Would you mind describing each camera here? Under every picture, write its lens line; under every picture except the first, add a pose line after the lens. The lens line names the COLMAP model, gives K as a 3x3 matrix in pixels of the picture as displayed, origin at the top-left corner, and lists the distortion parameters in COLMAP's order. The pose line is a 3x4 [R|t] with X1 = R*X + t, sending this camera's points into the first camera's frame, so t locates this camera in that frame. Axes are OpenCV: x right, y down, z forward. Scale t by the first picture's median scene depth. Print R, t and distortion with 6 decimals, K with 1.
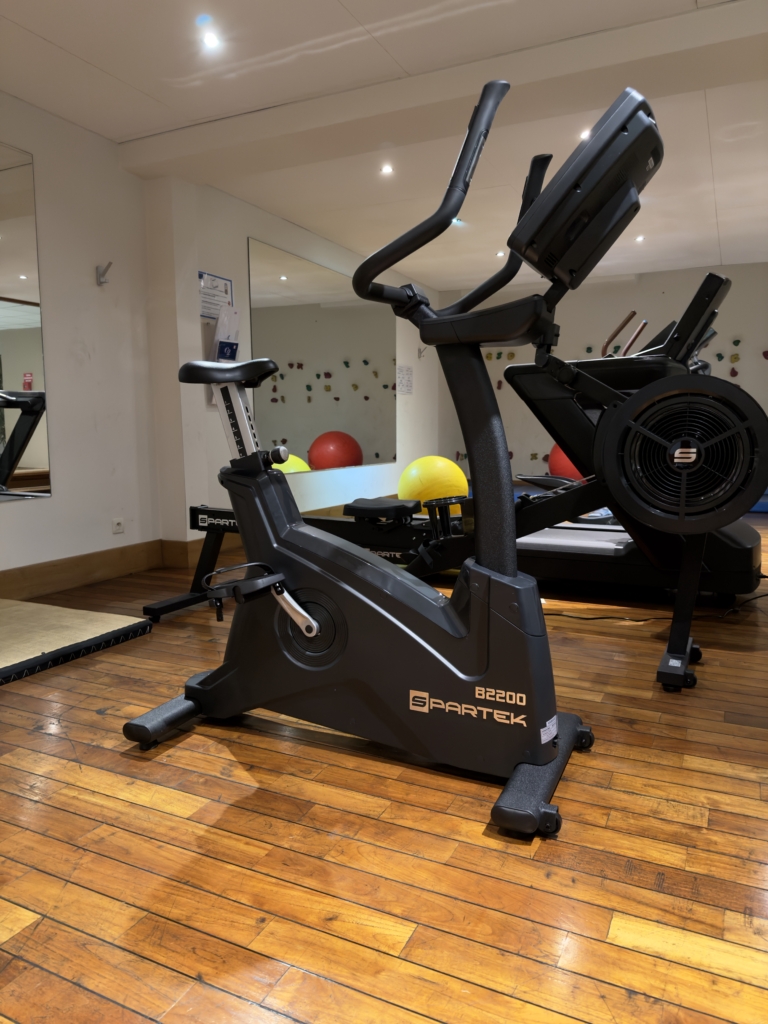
lens RADIAL K [[720.7, 0, 384.0], [0, 720.7, 512.0], [0, 0, 1]] dist [0.140797, -0.238083]
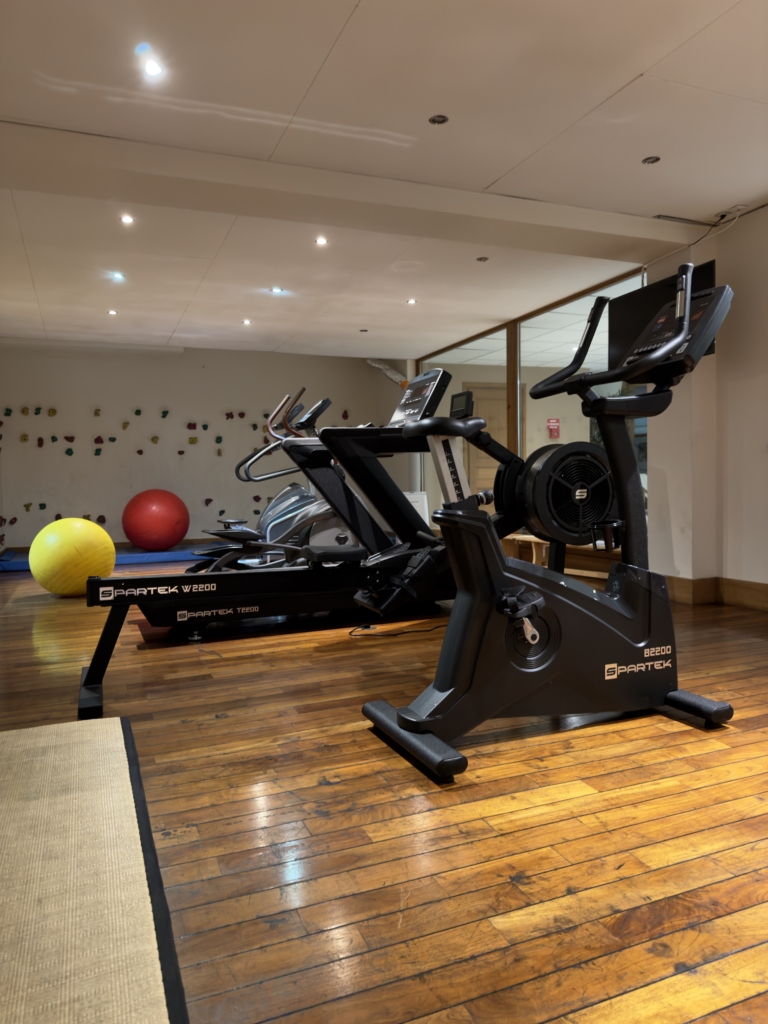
lens RADIAL K [[720.7, 0, 384.0], [0, 720.7, 512.0], [0, 0, 1]] dist [0.140797, -0.238083]
pose [[0.659591, -0.039610, 0.750581, -1.019263], [0.104459, 0.993750, -0.039353, -0.022877], [-0.744331, 0.104362, 0.659606, 0.306963]]
